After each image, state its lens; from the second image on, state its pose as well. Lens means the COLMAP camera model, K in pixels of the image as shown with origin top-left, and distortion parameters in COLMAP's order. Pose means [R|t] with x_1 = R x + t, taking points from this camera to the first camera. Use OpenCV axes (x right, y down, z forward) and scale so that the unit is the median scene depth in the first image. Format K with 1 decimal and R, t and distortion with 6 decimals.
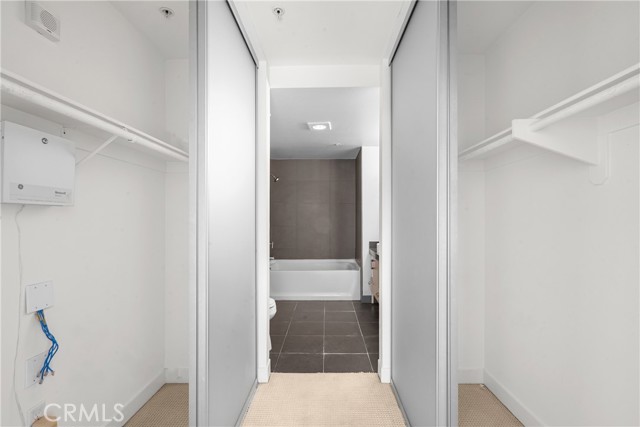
lens RADIAL K [[297.0, 0, 320.1], [0, 297.0, 215.8], [0, 0, 1]] dist [-0.008046, 0.003228]
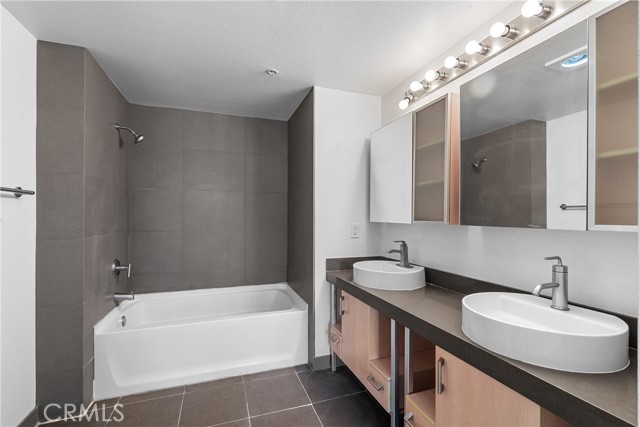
lens RADIAL K [[297.0, 0, 321.3], [0, 297.0, 217.1], [0, 0, 1]] dist [-0.008046, 0.003228]
pose [[0.937333, 0.002779, 0.348424, -0.030771], [-0.007257, 0.999907, 0.011546, 0.001639], [-0.348360, -0.013351, 0.937266, 0.399544]]
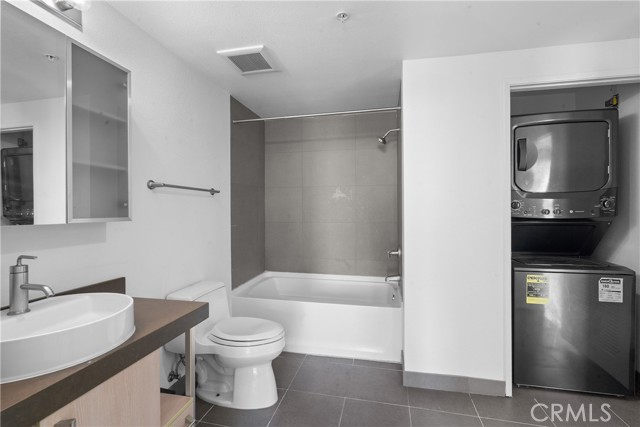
lens RADIAL K [[297.0, 0, 319.8], [0, 297.0, 212.4], [0, 0, 1]] dist [-0.008046, 0.003228]
pose [[-0.980814, 0.006536, 0.194836, -0.015294], [0.005681, 0.999972, -0.004948, 0.011916], [-0.194863, -0.003746, -0.980823, 1.273642]]
